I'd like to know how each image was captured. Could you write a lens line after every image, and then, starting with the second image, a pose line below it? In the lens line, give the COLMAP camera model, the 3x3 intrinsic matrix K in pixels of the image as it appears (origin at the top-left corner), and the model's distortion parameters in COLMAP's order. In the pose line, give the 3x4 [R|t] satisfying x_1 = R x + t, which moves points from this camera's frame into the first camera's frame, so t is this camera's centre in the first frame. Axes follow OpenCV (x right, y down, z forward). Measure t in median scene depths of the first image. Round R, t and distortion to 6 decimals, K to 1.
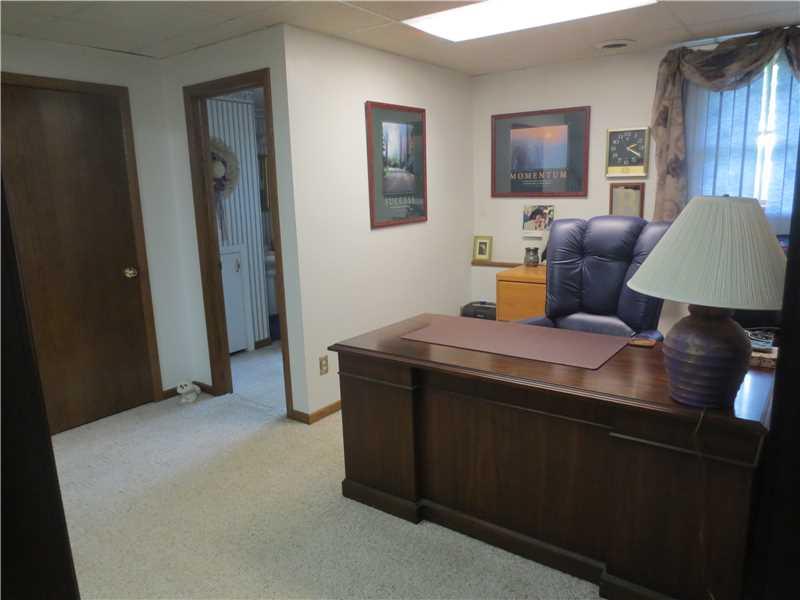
lens RADIAL K [[562.7, 0, 420.9], [0, 562.7, 300.4], [0, 0, 1]] dist [-0.044721, 0.034892]
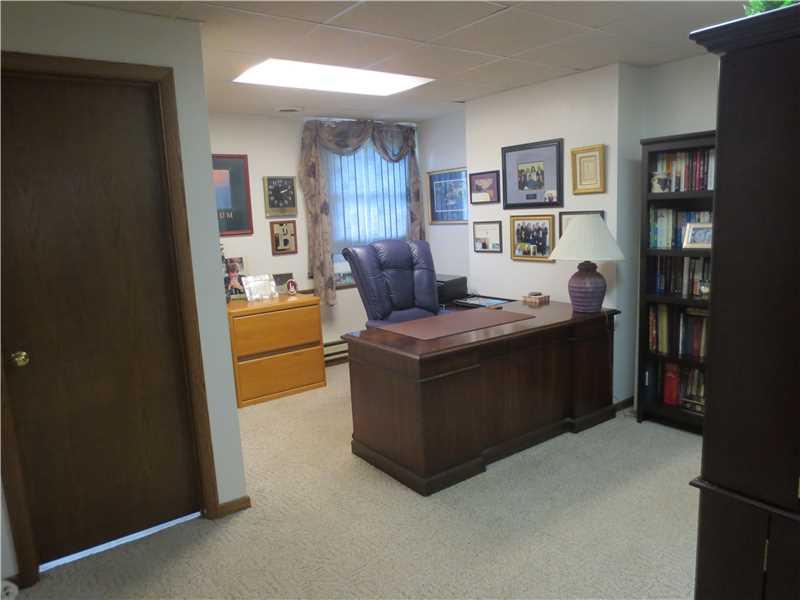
lens RADIAL K [[562.7, 0, 420.9], [0, 562.7, 300.4], [0, 0, 1]] dist [-0.044721, 0.034892]
pose [[0.312956, -0.140626, 0.939299, -0.770273], [0.220545, 0.972705, 0.072146, -0.073386], [-0.923807, 0.184579, 0.335428, 0.391459]]
